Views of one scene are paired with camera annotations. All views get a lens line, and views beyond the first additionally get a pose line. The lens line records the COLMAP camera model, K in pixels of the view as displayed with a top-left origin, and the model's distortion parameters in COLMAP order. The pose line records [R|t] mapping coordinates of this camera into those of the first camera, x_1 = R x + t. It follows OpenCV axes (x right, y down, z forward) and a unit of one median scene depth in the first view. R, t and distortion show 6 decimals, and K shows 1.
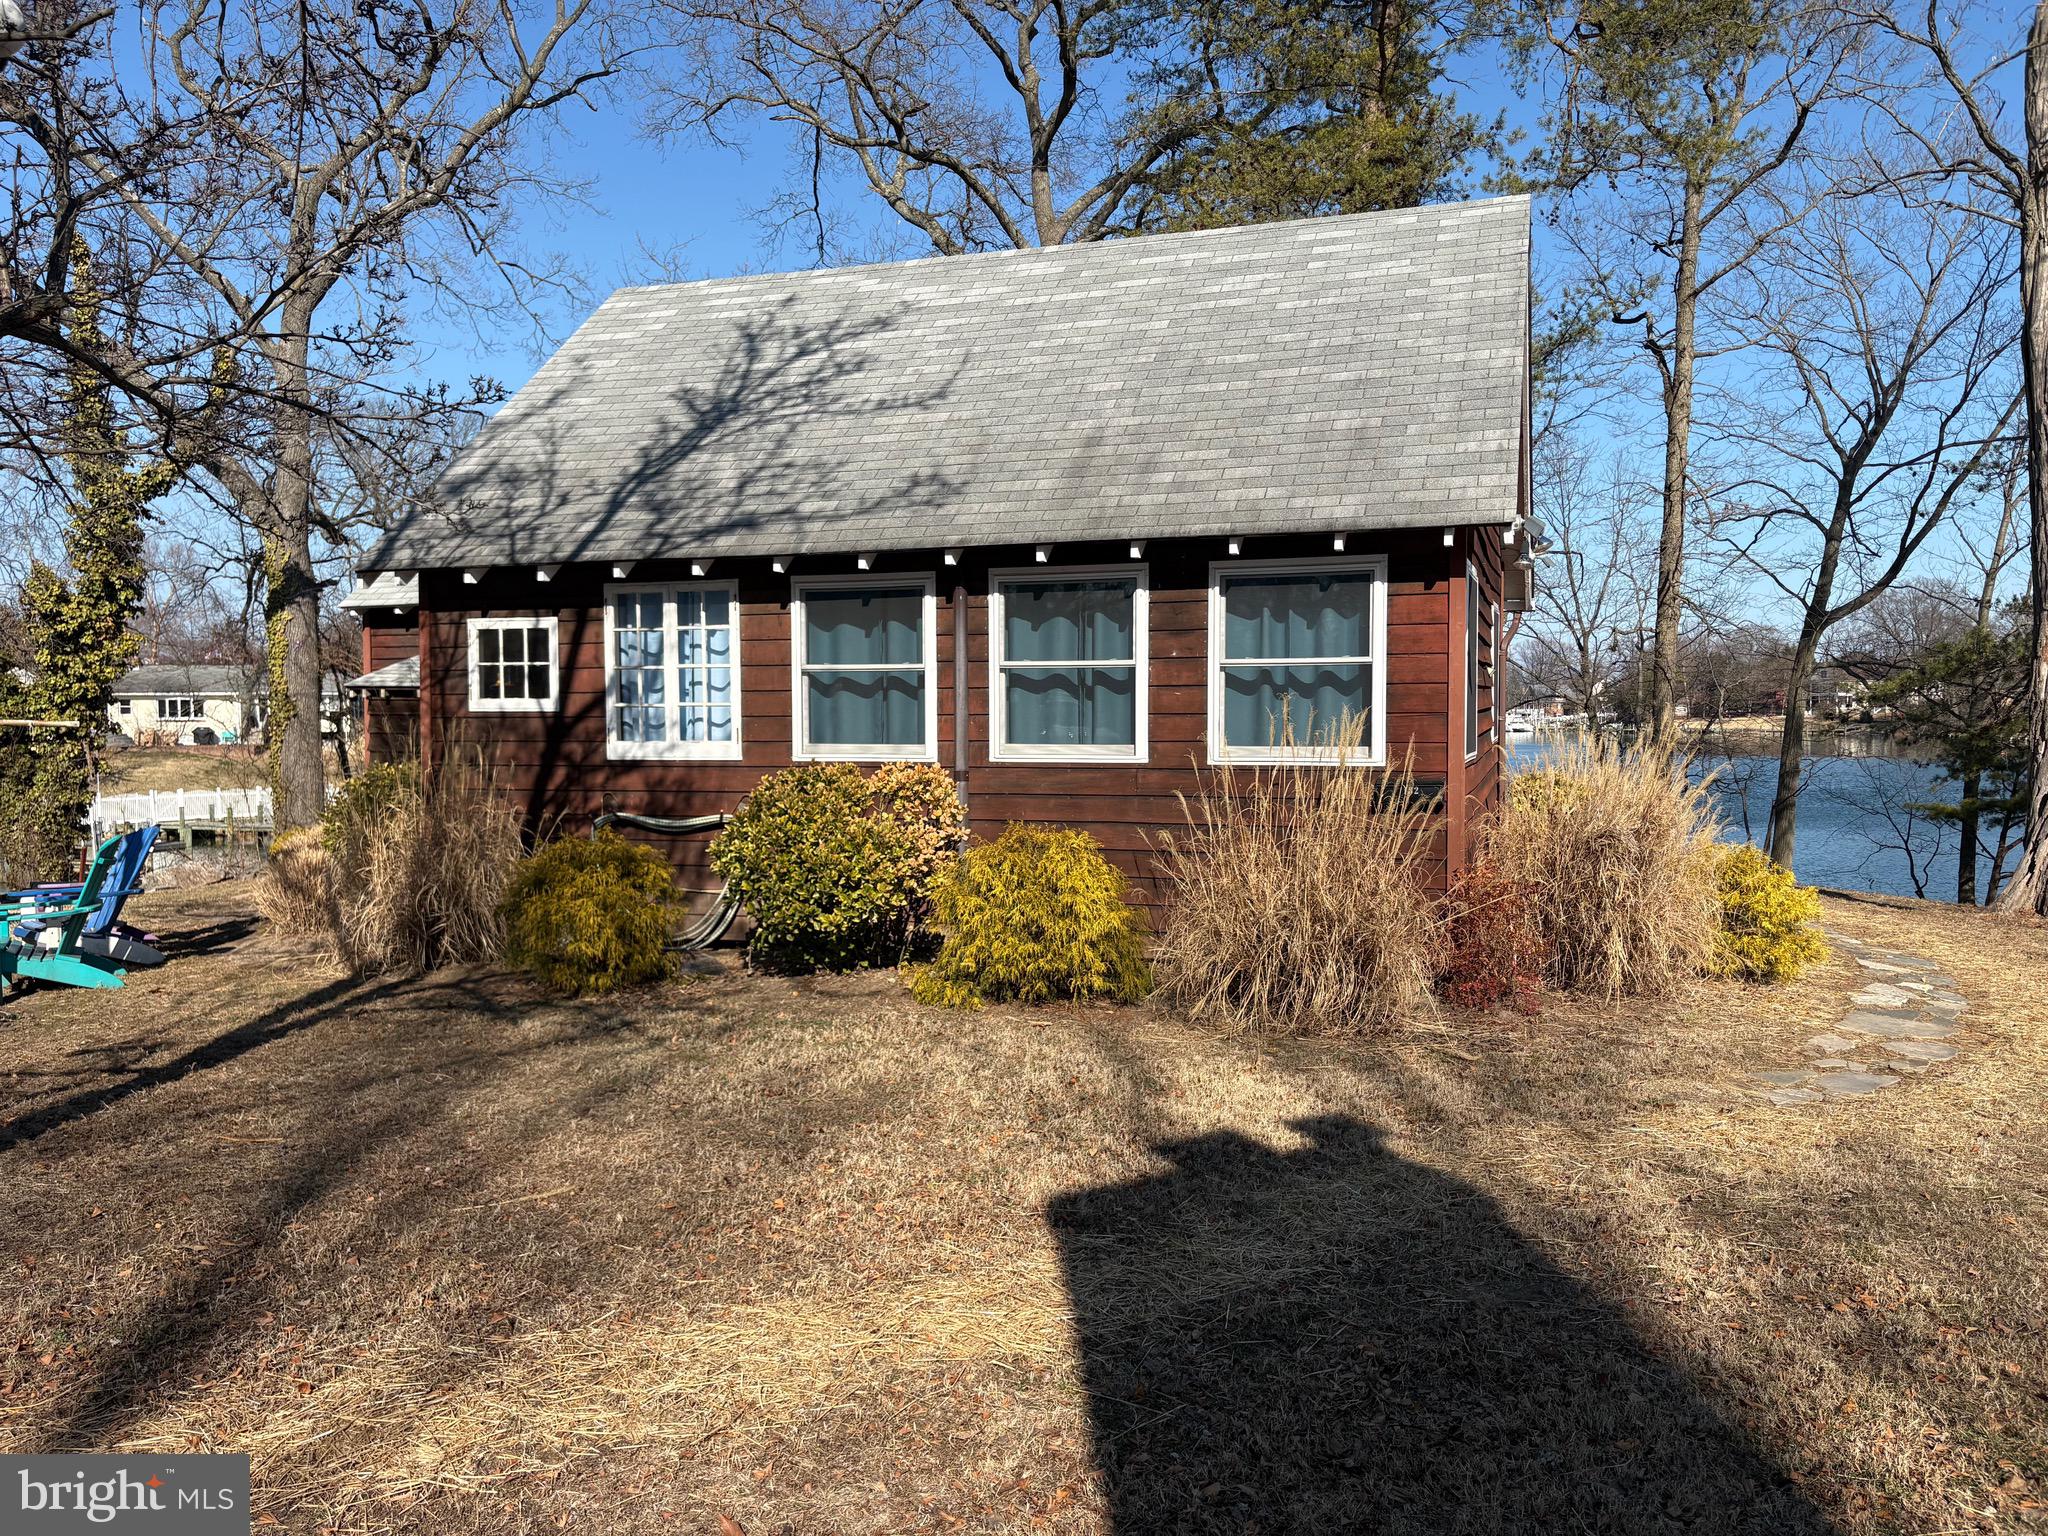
lens RADIAL K [[1515.4, 0, 1016.1], [0, 1515.4, 784.3], [0, 0, 1]] dist [0.034758, -0.032023]
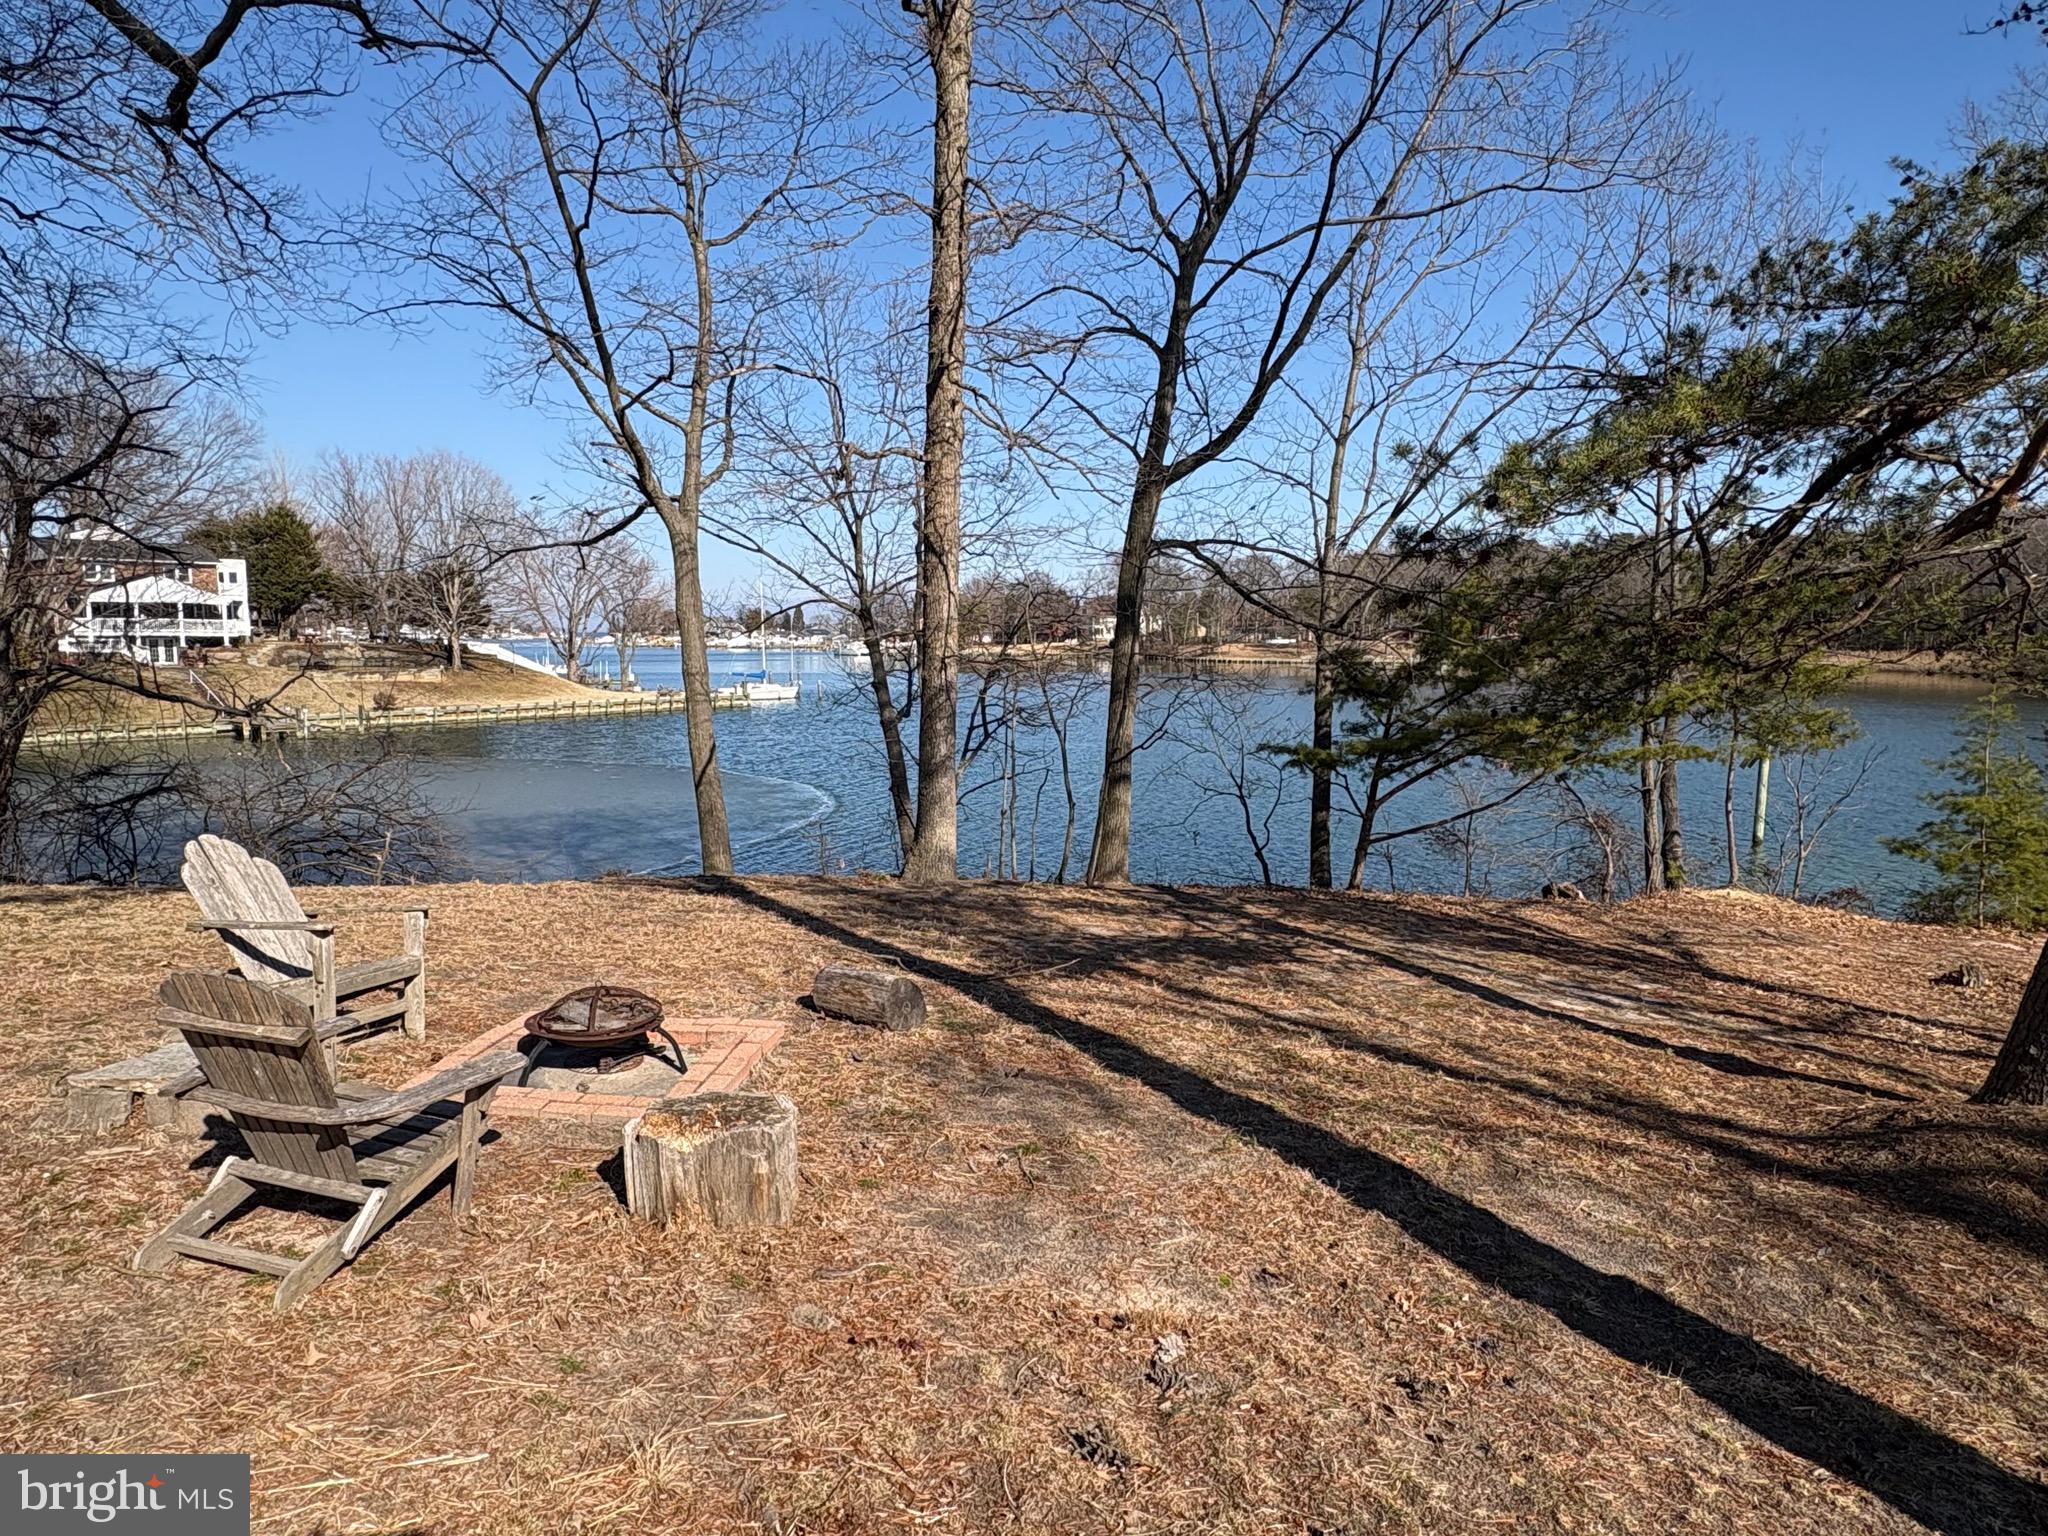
lens RADIAL K [[1249.9, 0, 1027.8], [0, 1249.9, 770.9], [0, 0, 1]] dist [0.001538, 0.000095]
pose [[0.903109, -0.041824, 0.427369, 0.229719], [0.018293, 0.998089, 0.059021, -0.011659], [-0.429021, -0.045484, 0.902149, 0.512354]]
